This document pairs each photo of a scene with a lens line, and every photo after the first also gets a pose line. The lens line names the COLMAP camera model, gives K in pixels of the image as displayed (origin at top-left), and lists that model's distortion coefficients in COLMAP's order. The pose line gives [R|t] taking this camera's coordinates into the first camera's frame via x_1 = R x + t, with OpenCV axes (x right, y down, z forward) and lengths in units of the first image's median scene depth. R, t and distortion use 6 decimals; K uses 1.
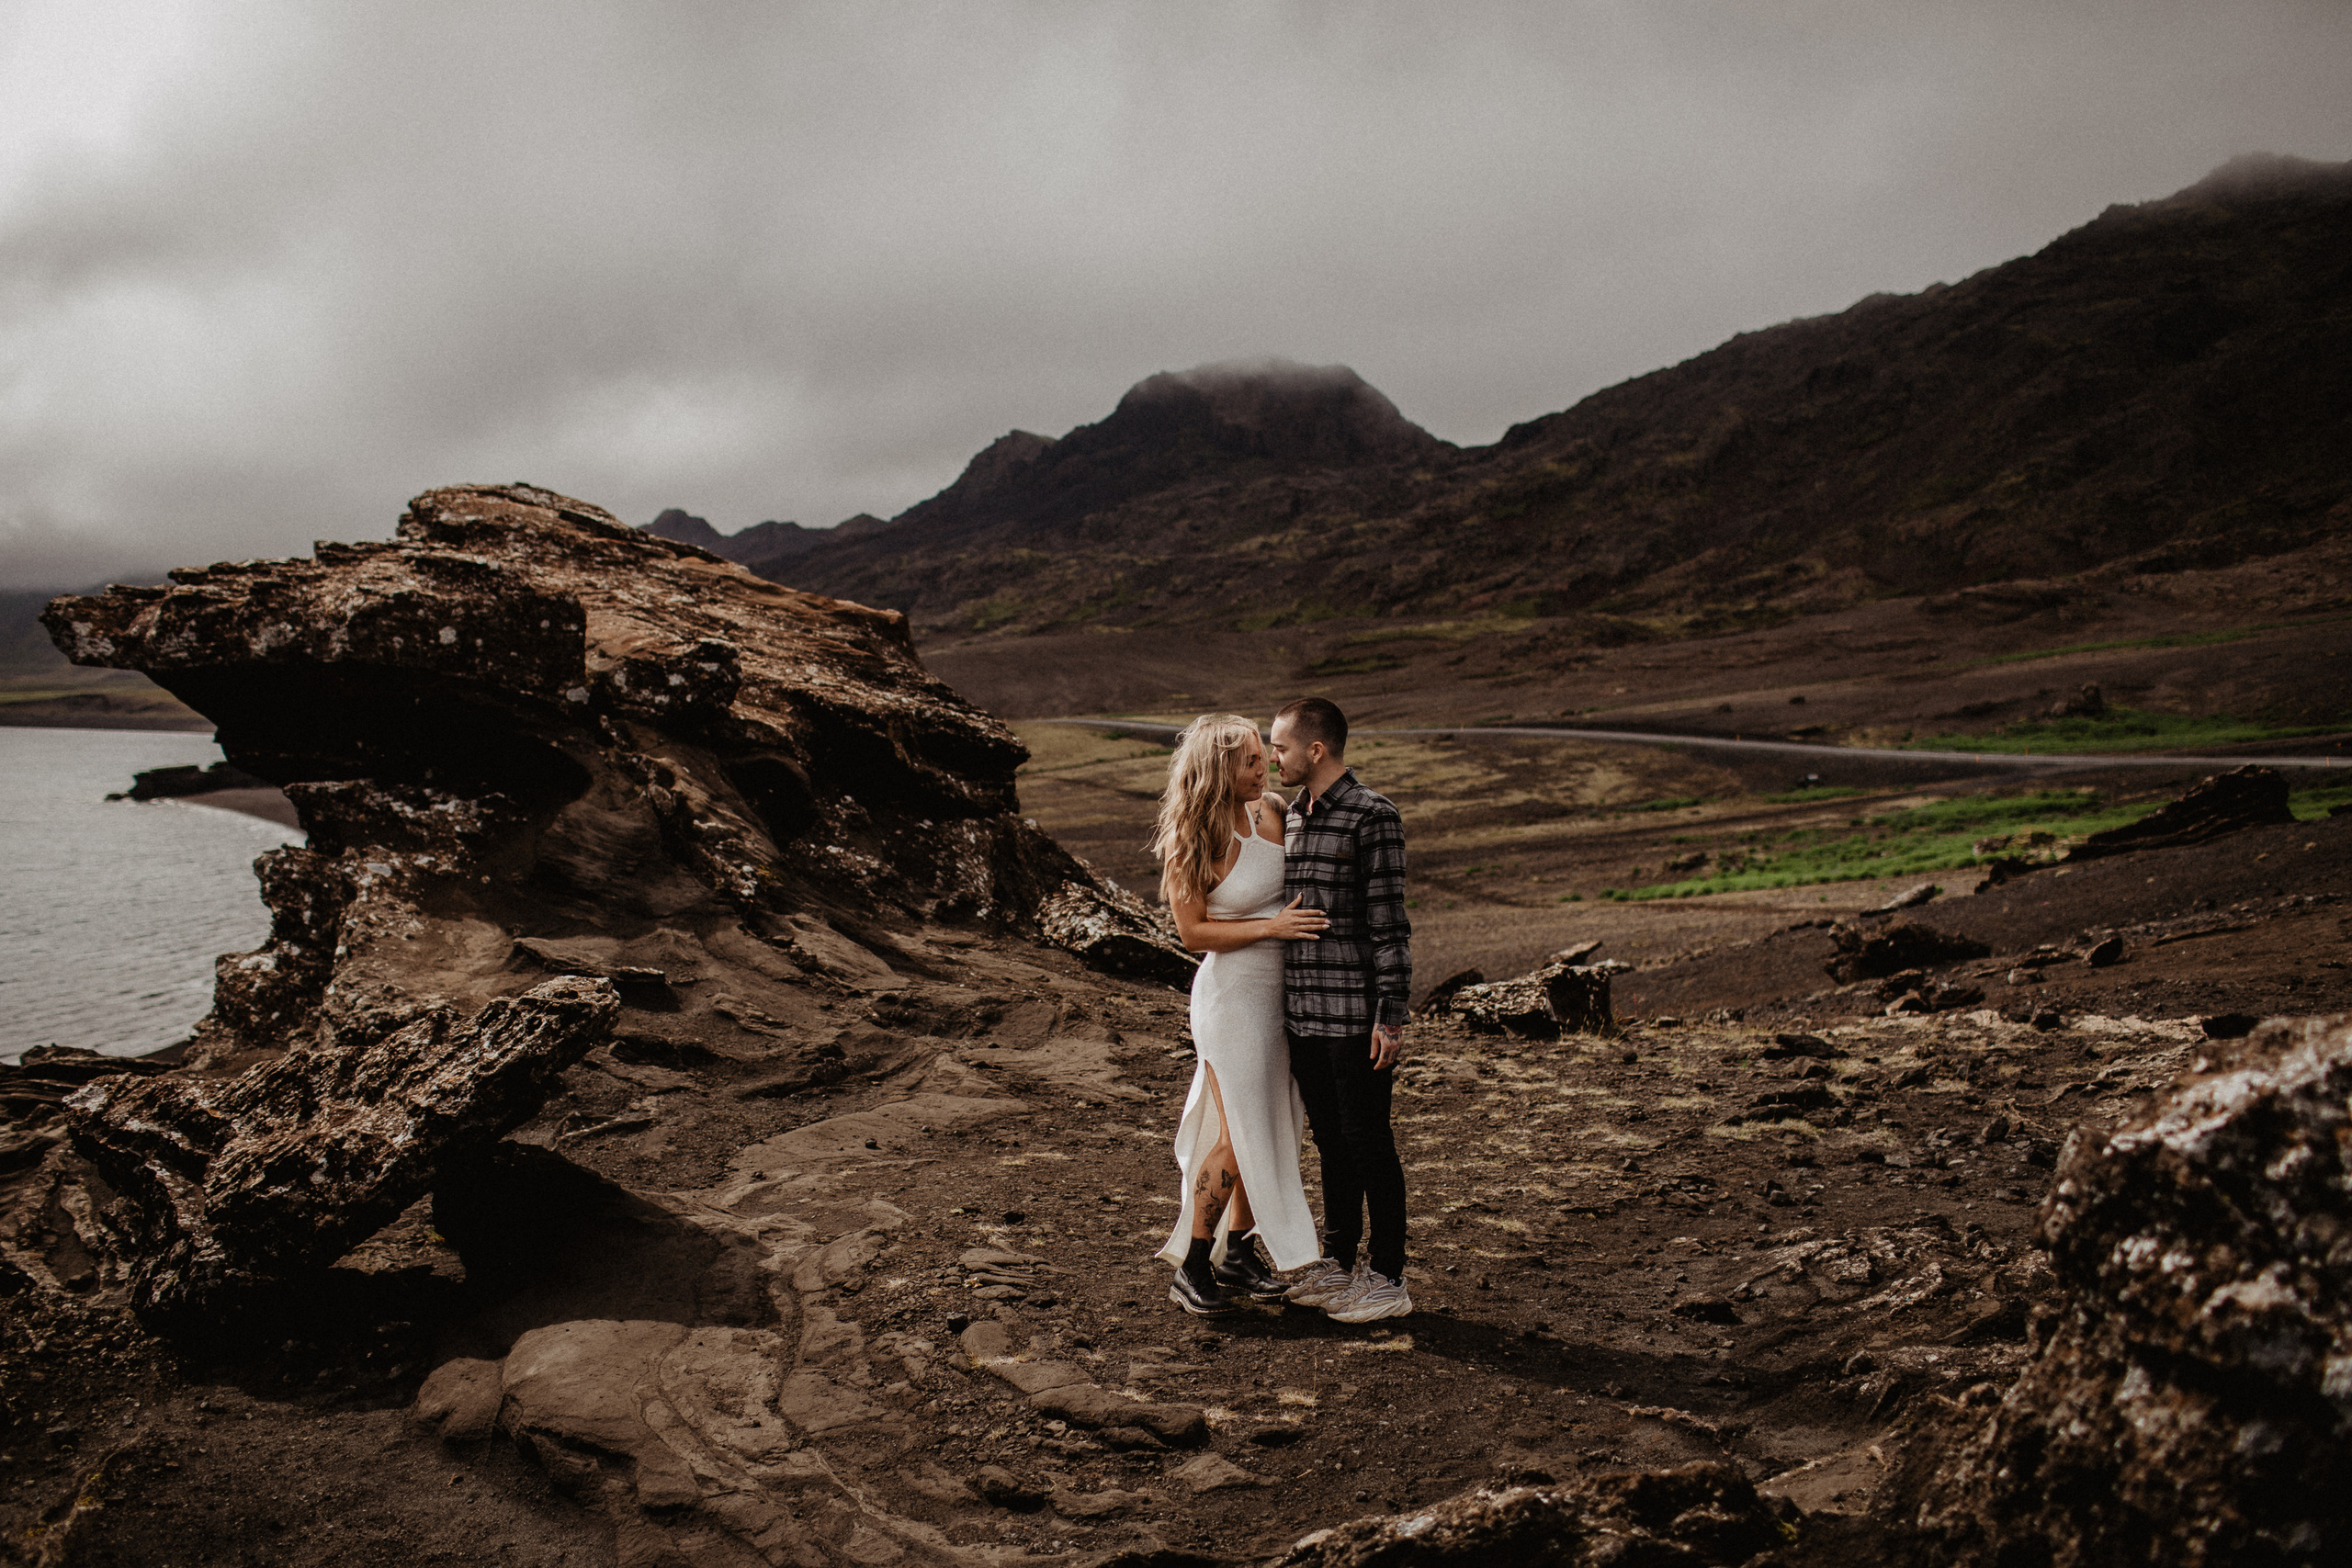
lens RADIAL K [[2333.2, 0, 1136.0], [0, 2333.2, 785.3], [0, 0, 1]] dist [-0.100208, 0.116767]
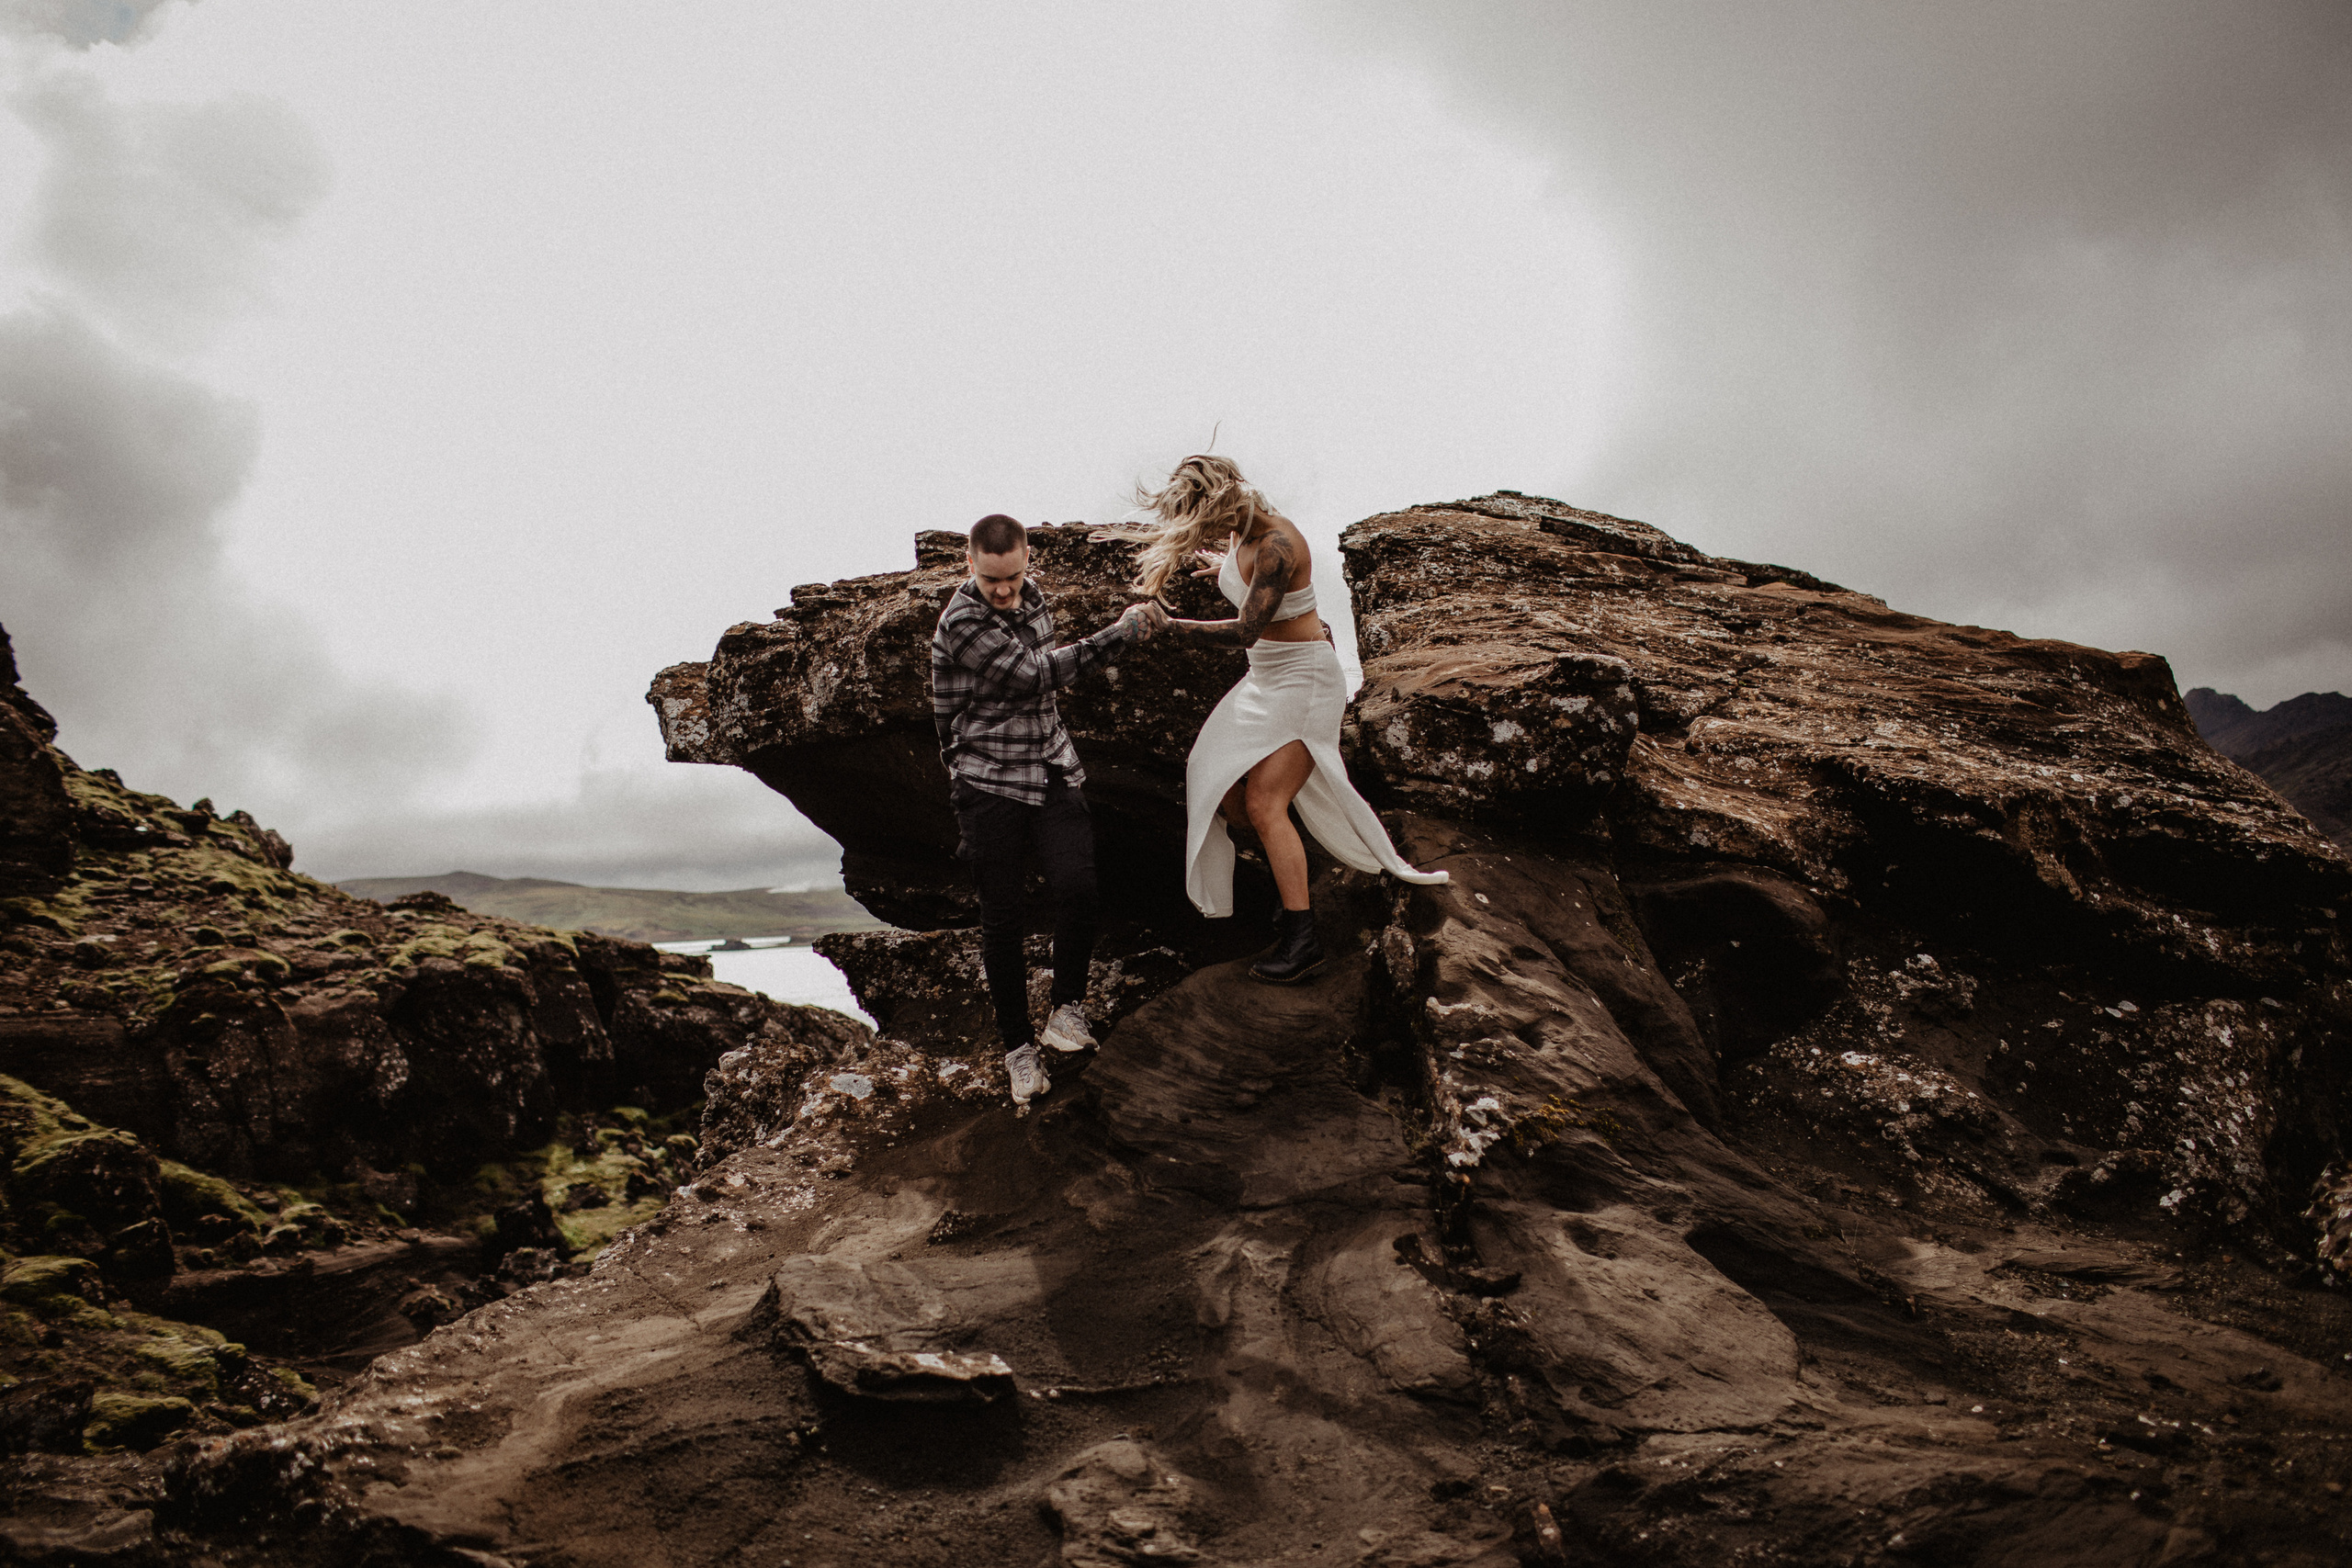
lens RADIAL K [[2243.4, 0, 1178.5], [0, 2243.4, 784.3], [0, 0, 1]] dist [-0.102103, 0.124883]
pose [[0.805206, -0.052797, -0.590640, 0.042493], [0.002158, 0.996283, -0.086116, 0.010321], [0.592991, 0.068067, 0.802327, 0.568522]]
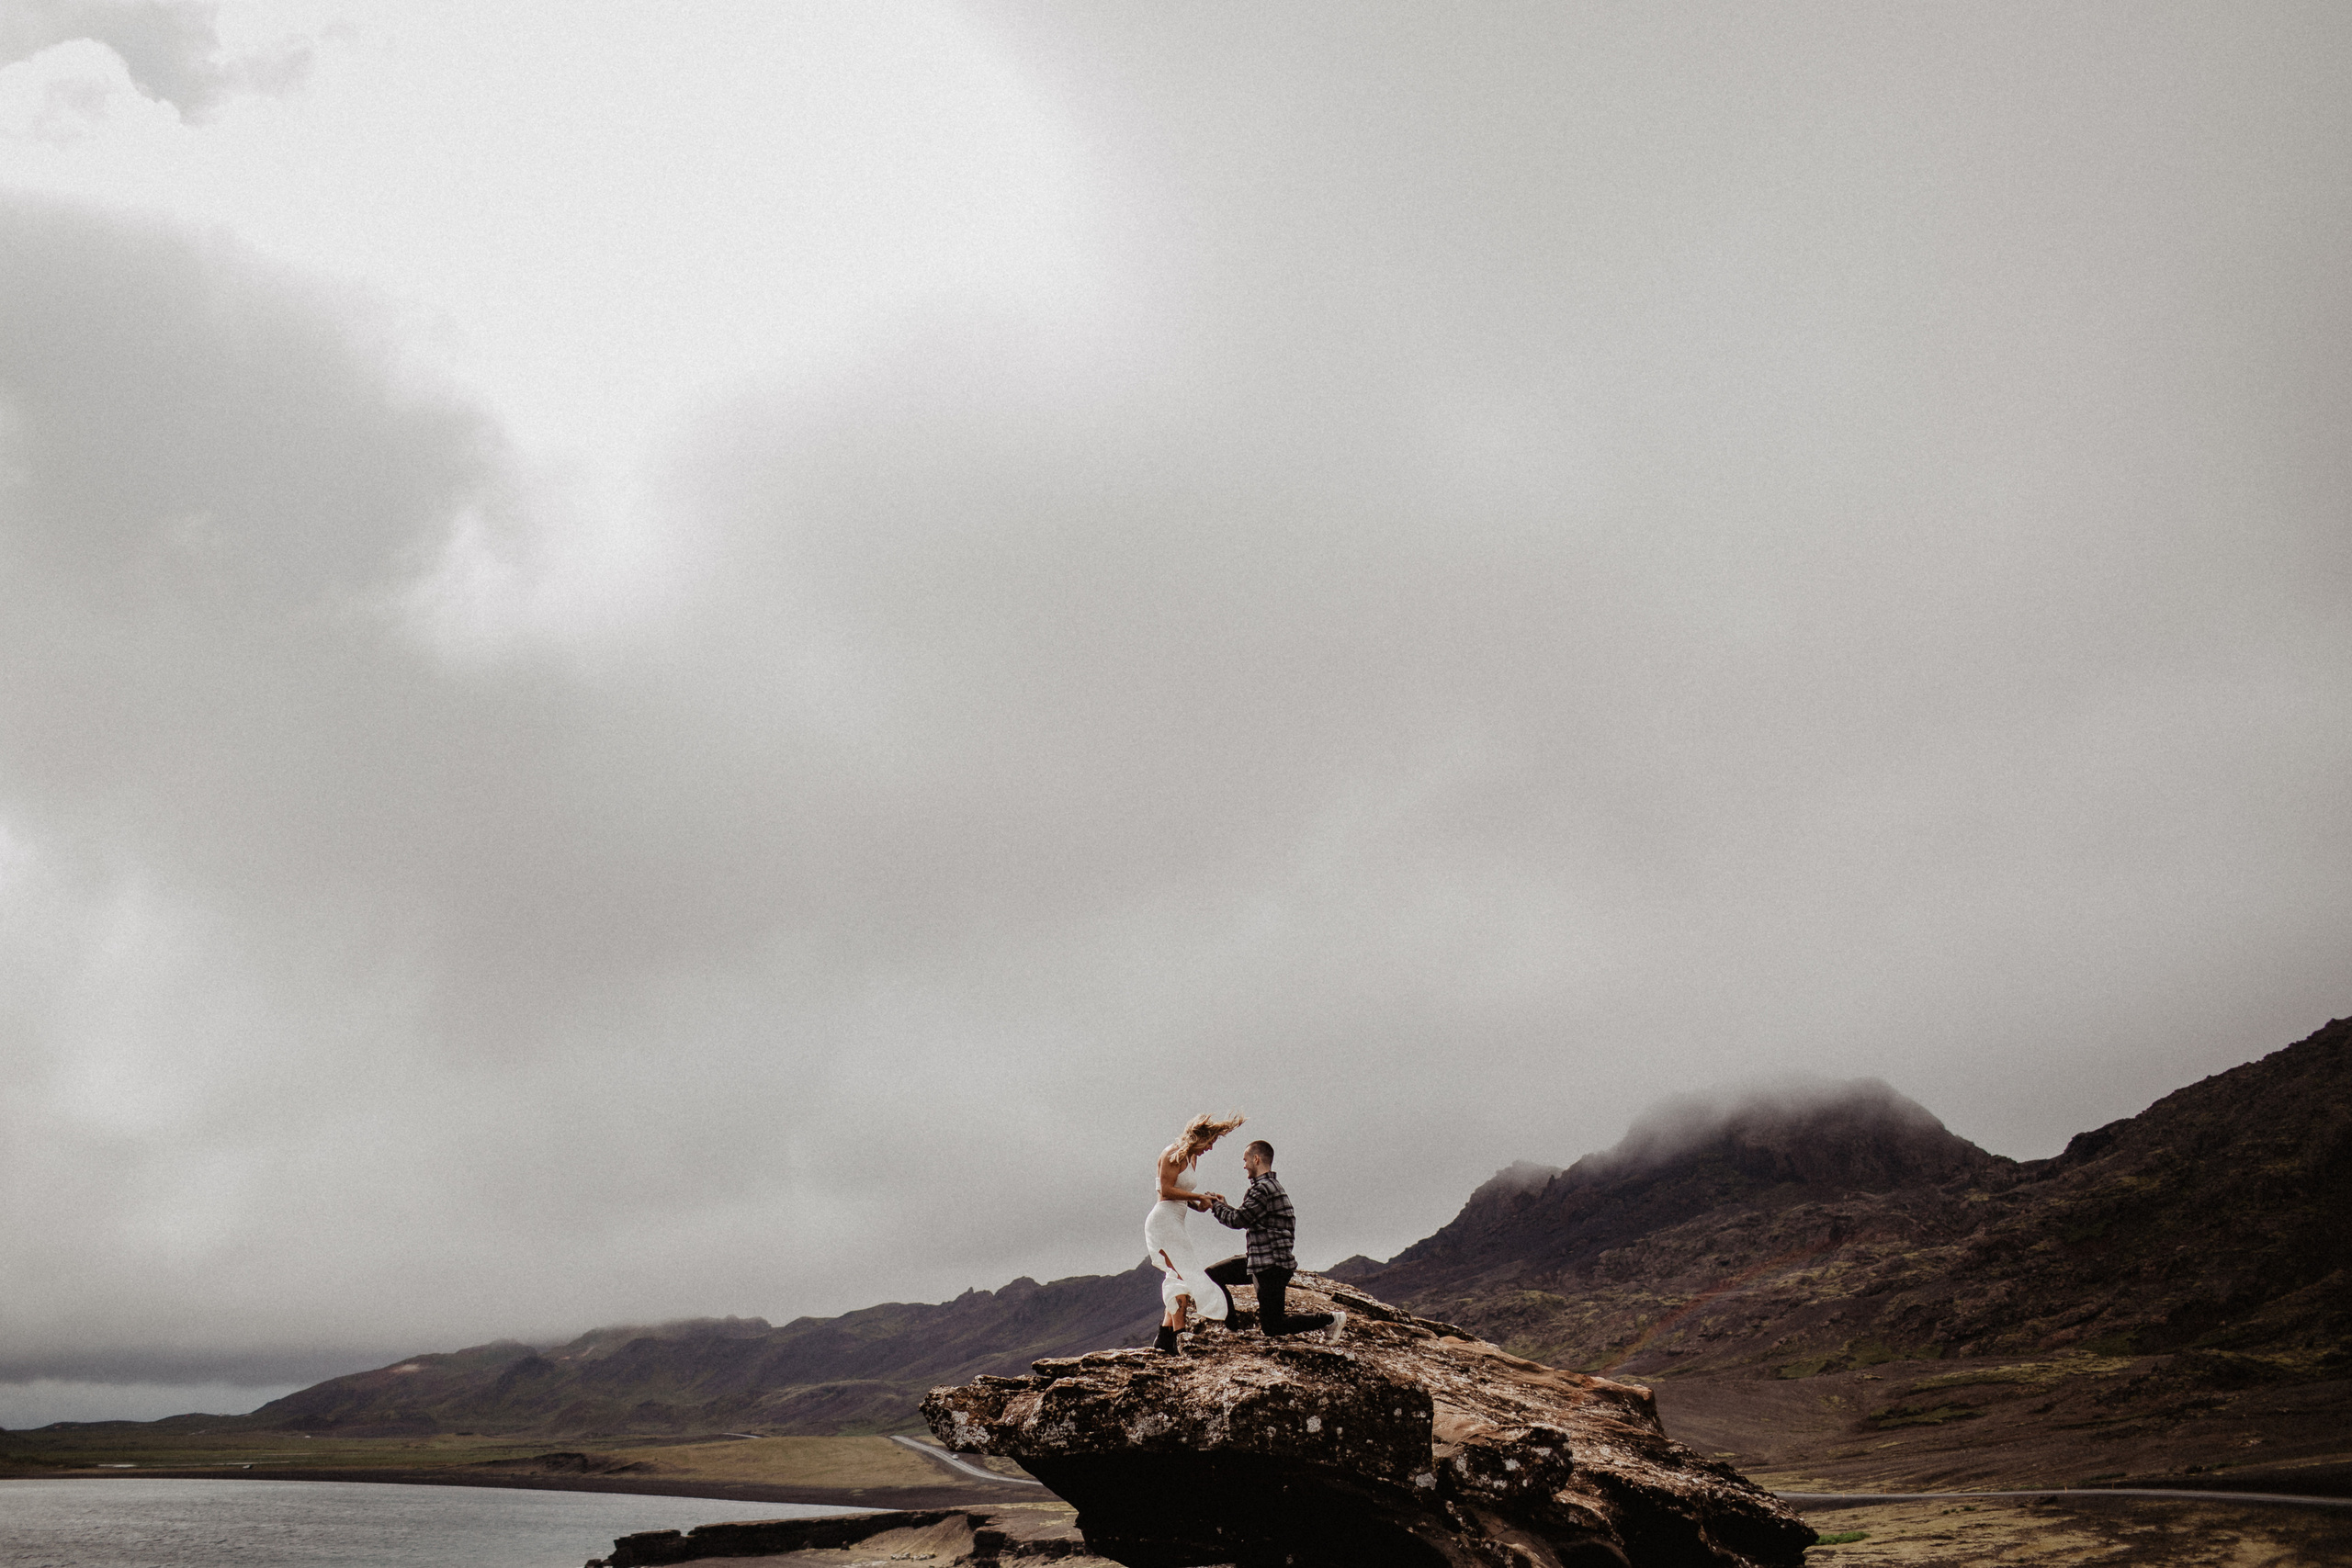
lens RADIAL K [[2461.7, 0, 1067.2], [0, 2461.7, 712.8], [0, 0, 1]] dist [-0.101485, 0.123530]
pose [[0.973378, -0.068003, -0.218886, -0.135013], [-0.007615, 0.944852, -0.327410, -0.005479], [0.229079, 0.320361, 0.919180, -0.157554]]
